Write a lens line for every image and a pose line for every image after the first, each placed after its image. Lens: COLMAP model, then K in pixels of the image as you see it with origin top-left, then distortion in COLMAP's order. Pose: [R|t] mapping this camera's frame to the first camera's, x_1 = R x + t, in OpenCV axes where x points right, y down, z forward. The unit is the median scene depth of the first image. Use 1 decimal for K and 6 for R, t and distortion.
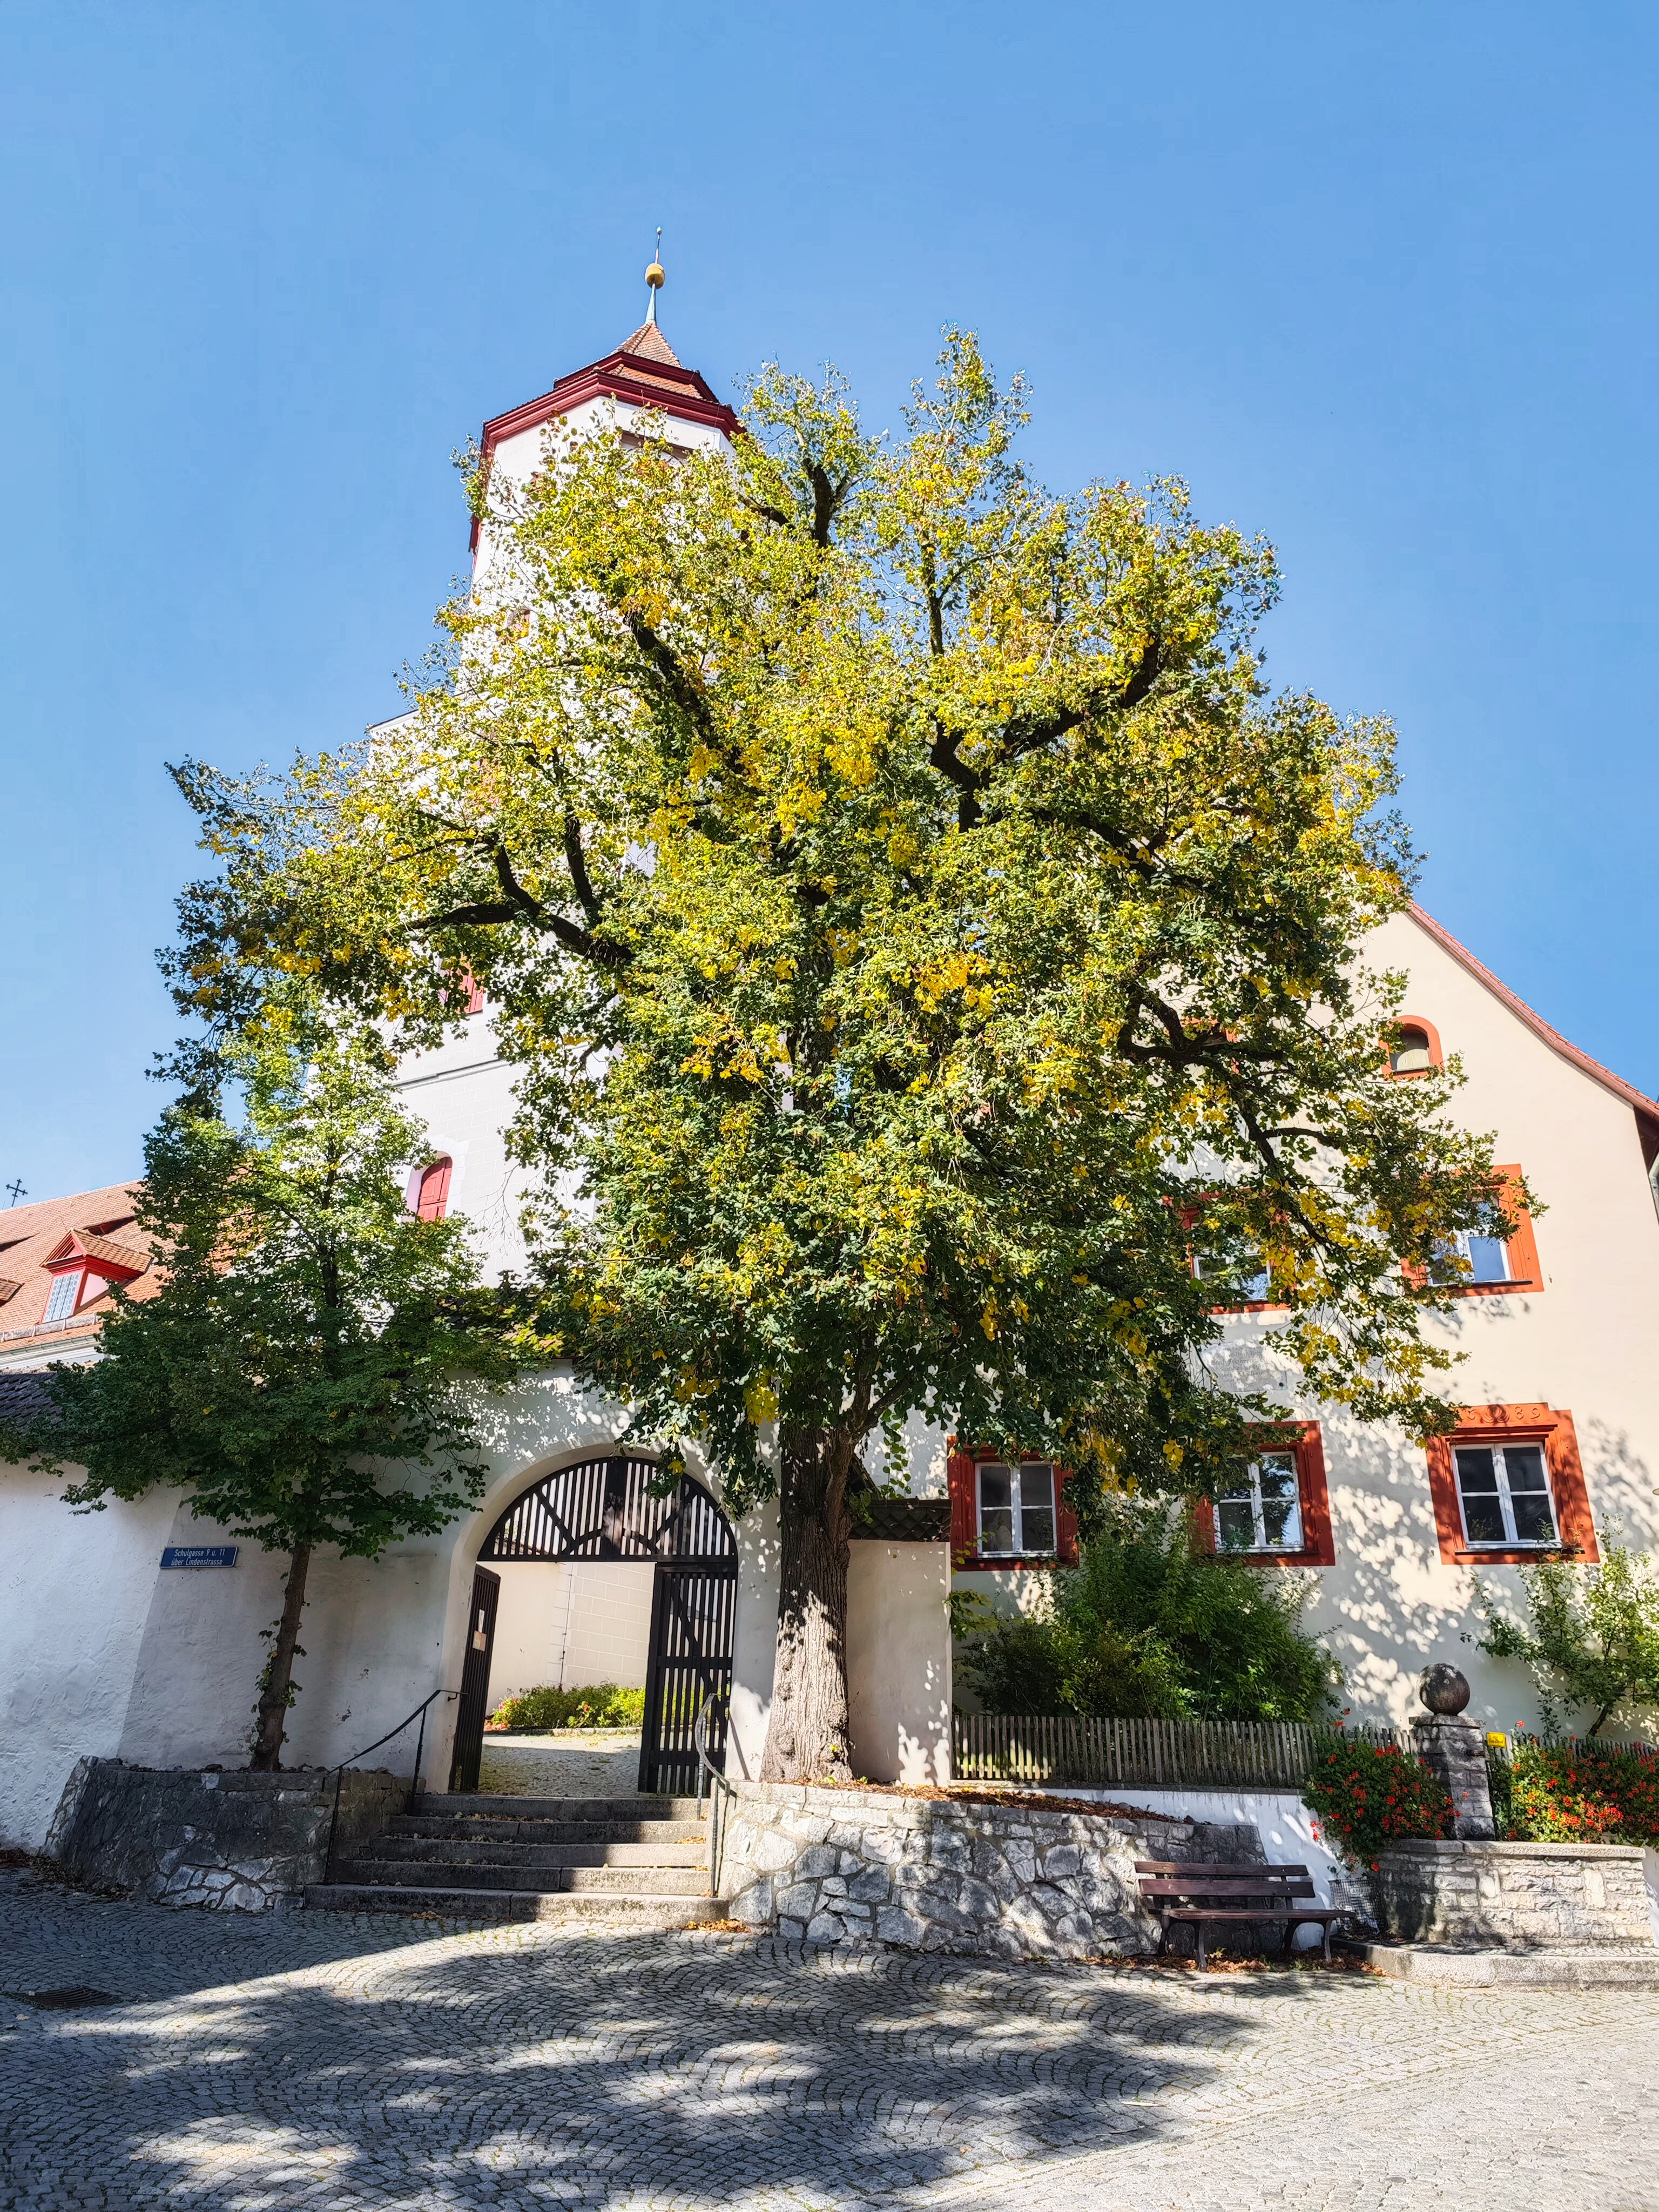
lens RADIAL K [[1460.6, 0, 827.9], [0, 1460.6, 1093.9], [0, 0, 1]] dist [0.004597, -0.005411]
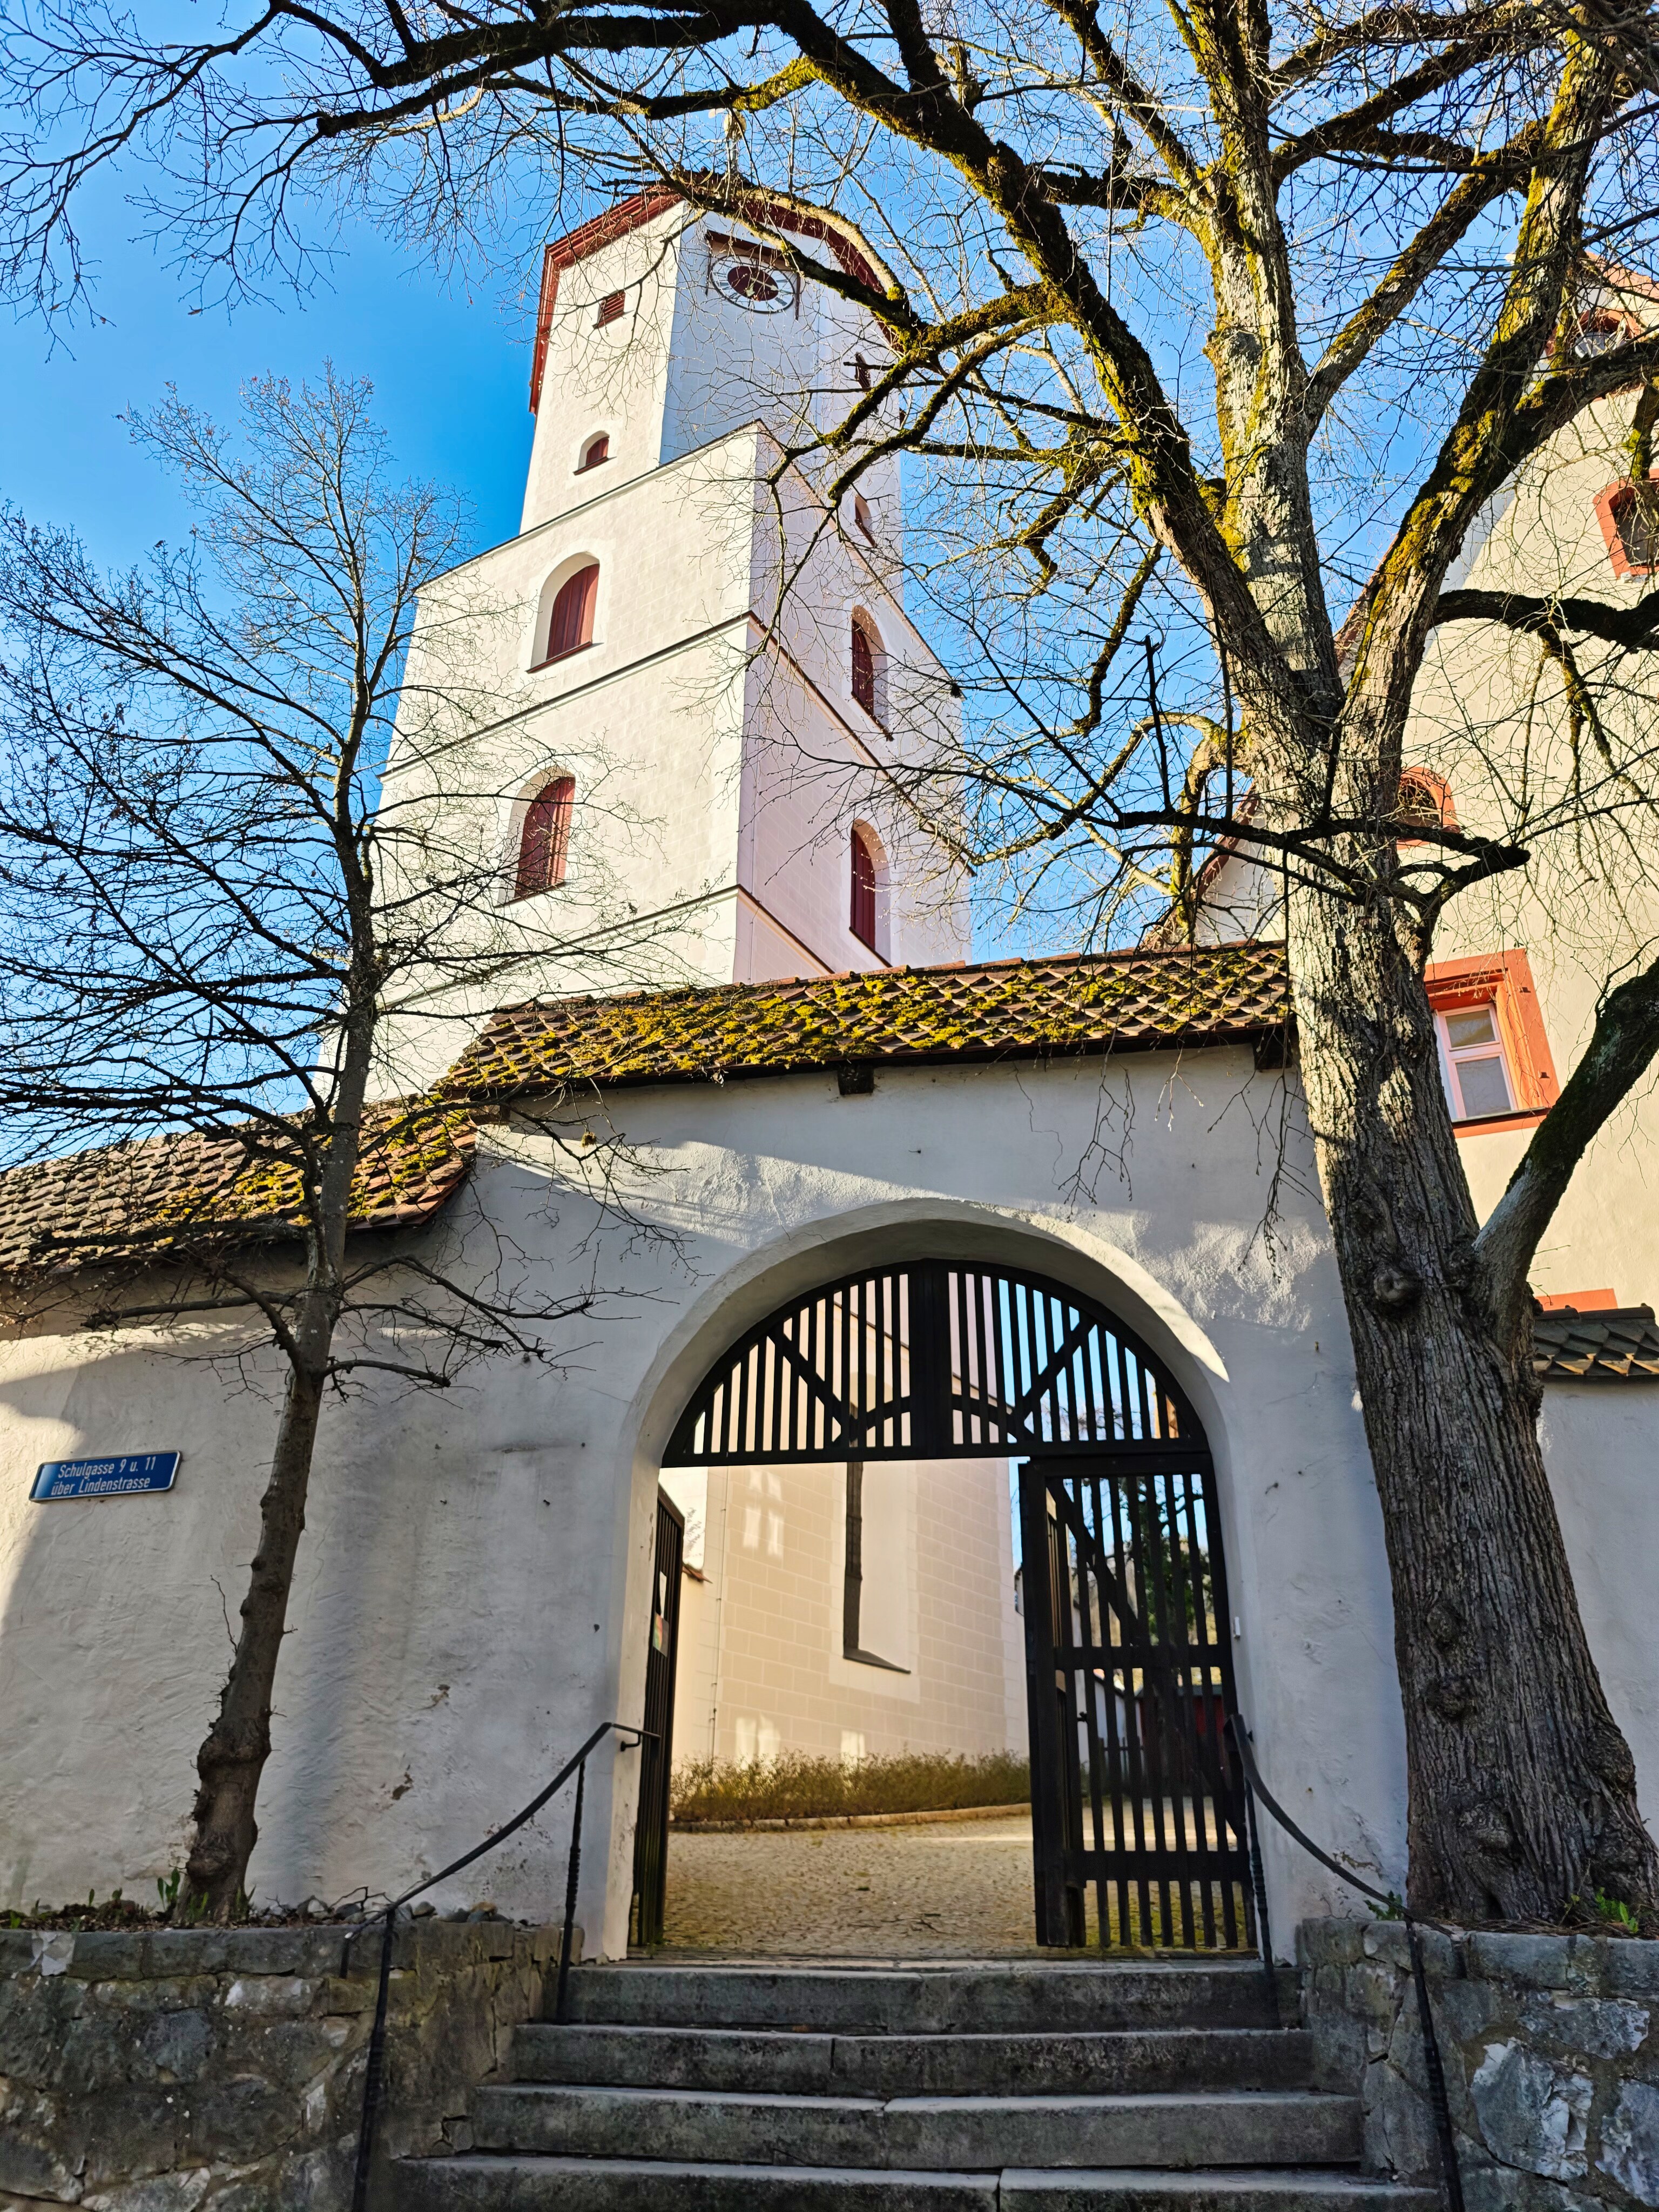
lens RADIAL K [[1474.2, 0, 852.8], [0, 1474.2, 1106.5], [0, 0, 1]] dist [0.003606, -0.001548]
pose [[0.999446, -0.028825, -0.016666, -0.164513], [0.028024, 0.998527, -0.046459, 0.223858], [0.017980, 0.045966, 0.998781, 0.499144]]
